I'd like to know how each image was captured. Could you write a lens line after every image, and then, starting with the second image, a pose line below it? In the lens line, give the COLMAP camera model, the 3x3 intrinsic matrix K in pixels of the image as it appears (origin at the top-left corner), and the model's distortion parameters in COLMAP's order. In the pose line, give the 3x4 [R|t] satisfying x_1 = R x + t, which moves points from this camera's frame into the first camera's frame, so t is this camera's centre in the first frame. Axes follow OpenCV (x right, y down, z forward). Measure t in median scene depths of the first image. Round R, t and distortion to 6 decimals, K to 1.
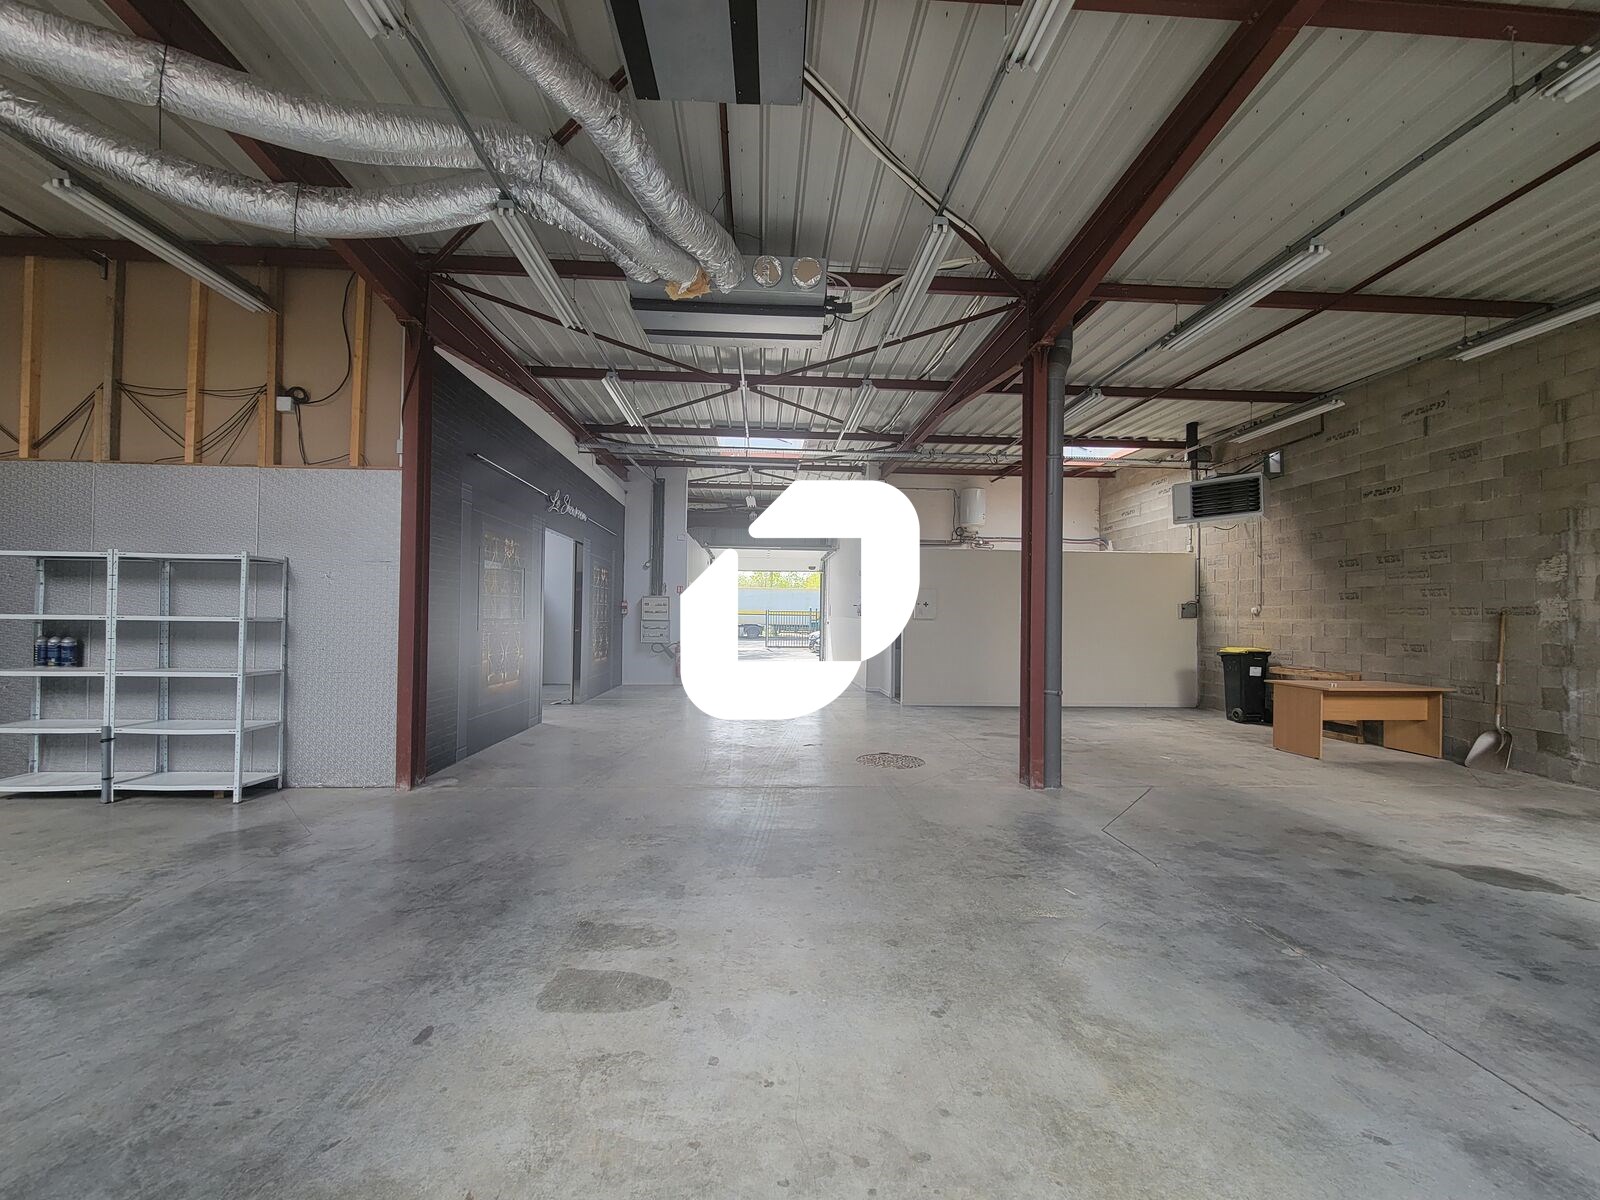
lens RADIAL K [[650.4, 0, 799.4], [0, 650.4, 609.4], [0, 0, 1]] dist [0.001053, 0.000166]
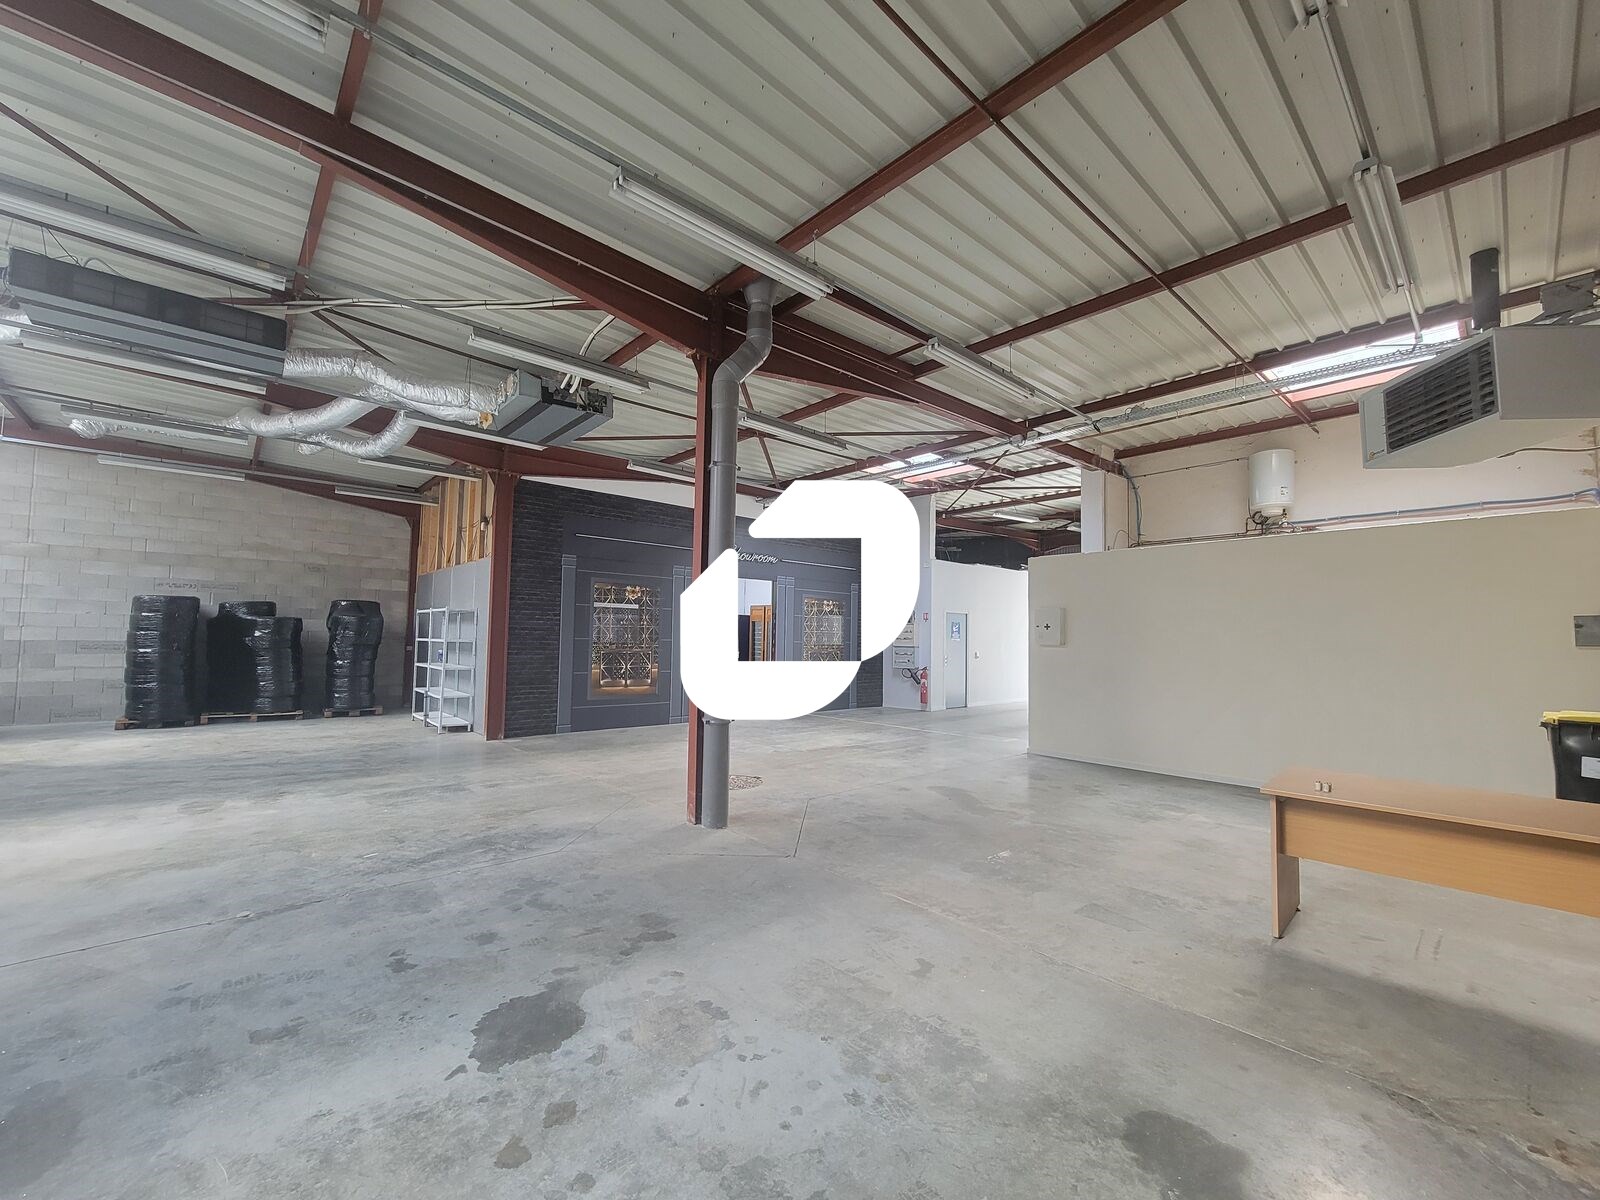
lens RADIAL K [[650.4, 0, 799.4], [0, 650.4, 609.4], [0, 0, 1]] dist [0.001053, 0.000166]
pose [[0.627610, -0.036786, -0.777658, 1.530478], [0.001002, 0.998920, -0.046444, 0.017157], [0.778527, 0.028369, 0.626969, 0.672551]]
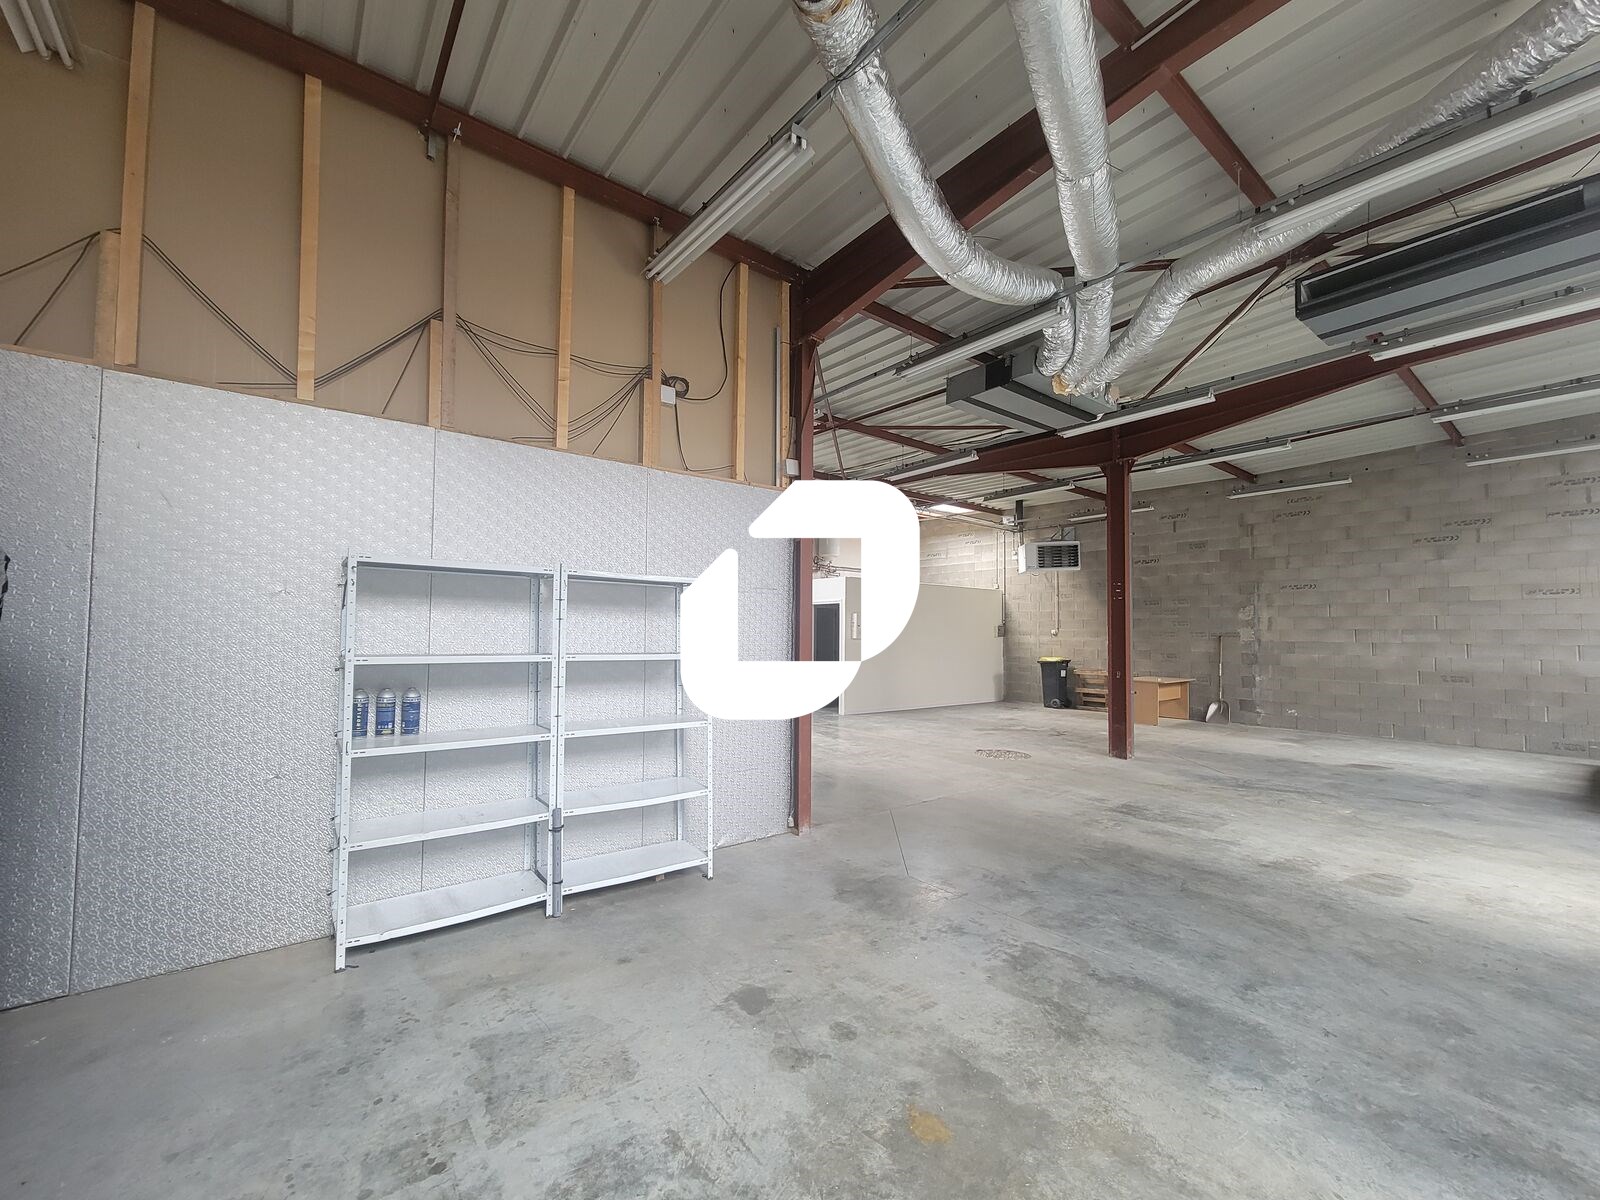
lens RADIAL K [[650.4, 0, 799.4], [0, 650.4, 609.4], [0, 0, 1]] dist [0.001053, 0.000166]
pose [[0.819016, 0.018556, 0.573471, -1.405623], [-0.008043, 0.999750, -0.020863, -0.032339], [-0.573715, 0.012475, 0.818960, 0.280962]]
